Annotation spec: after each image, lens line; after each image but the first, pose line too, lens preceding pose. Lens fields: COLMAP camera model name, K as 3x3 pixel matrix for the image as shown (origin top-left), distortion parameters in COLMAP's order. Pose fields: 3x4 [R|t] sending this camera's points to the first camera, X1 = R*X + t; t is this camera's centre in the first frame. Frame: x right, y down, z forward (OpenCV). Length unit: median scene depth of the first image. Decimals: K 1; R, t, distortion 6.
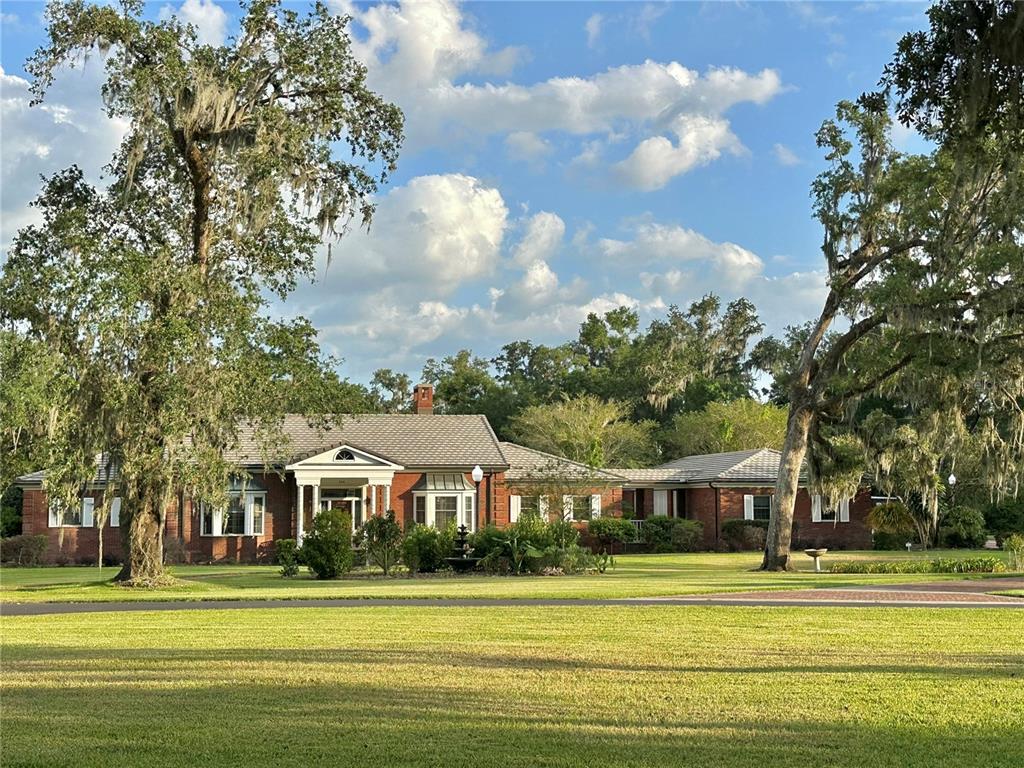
lens RADIAL K [[1414.4, 0, 512.0], [0, 1414.4, 384.0], [0, 0, 1]] dist [0.032022, 0.018919]
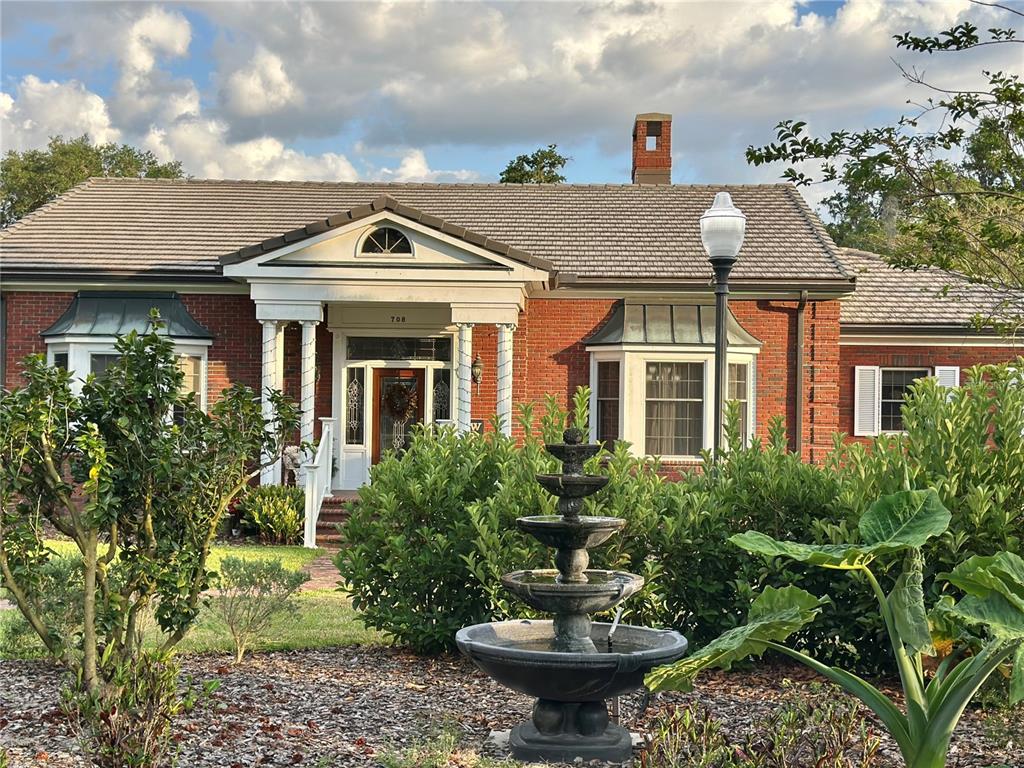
lens RADIAL K [[1414.4, 0, 512.0], [0, 1414.4, 384.0], [0, 0, 1]] dist [0.032022, 0.018919]
pose [[0.972892, 0.014499, -0.230805, -0.002887], [-0.000856, 0.998252, 0.059100, 0.064012], [0.231259, -0.057301, 0.971203, 0.637417]]
